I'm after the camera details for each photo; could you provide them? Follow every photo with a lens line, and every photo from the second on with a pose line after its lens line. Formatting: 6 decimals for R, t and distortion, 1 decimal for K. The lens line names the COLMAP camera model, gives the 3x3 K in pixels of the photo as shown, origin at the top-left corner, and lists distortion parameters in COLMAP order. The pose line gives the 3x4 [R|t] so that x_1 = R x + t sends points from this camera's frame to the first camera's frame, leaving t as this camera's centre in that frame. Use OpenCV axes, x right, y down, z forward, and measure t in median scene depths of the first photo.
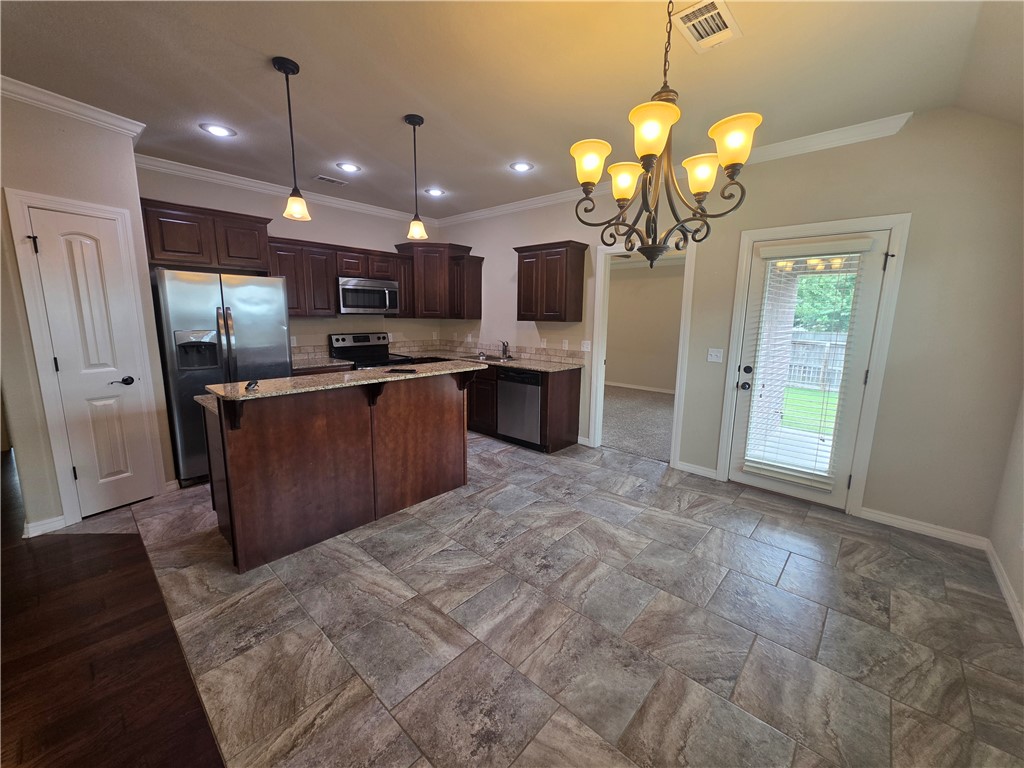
lens RADIAL K [[408.3, 0, 512.0], [0, 408.3, 384.0], [0, 0, 1]] dist [0.001158, 0.000076]
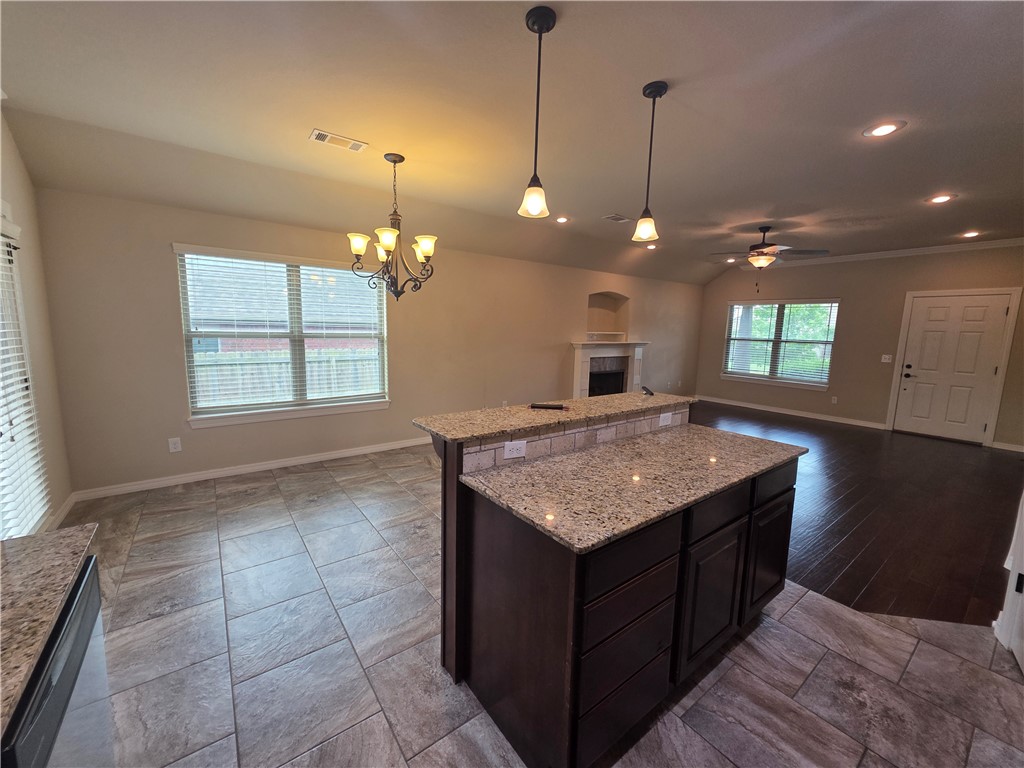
lens RADIAL K [[408.3, 0, 512.0], [0, 408.3, 384.0], [0, 0, 1]] dist [0.001158, 0.000076]
pose [[-0.982343, -0.061222, 0.176788, -0.274347], [-0.003954, 0.951526, 0.307543, -0.251728], [-0.187047, 0.301414, -0.934967, 1.395313]]
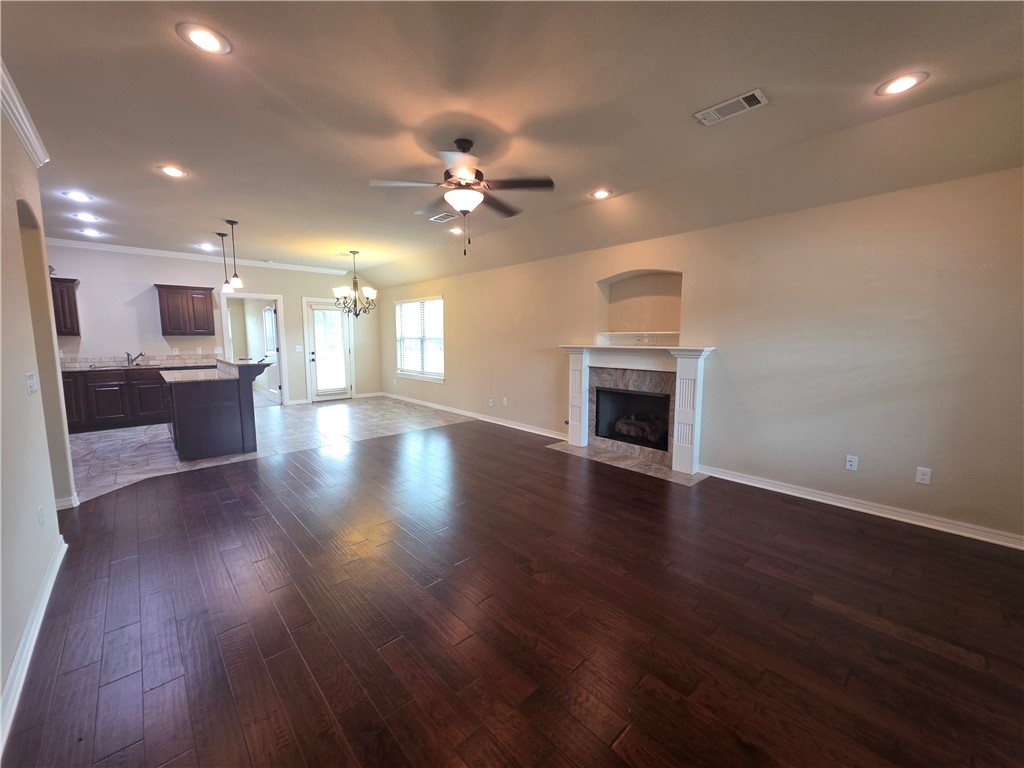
lens RADIAL K [[408.3, 0, 512.0], [0, 408.3, 384.0], [0, 0, 1]] dist [0.001158, 0.000076]
pose [[0.088738, -0.129869, 0.987552, -1.758426], [0.172167, 0.978540, 0.113213, 0.073549], [-0.981063, 0.159977, 0.109193, -0.404641]]
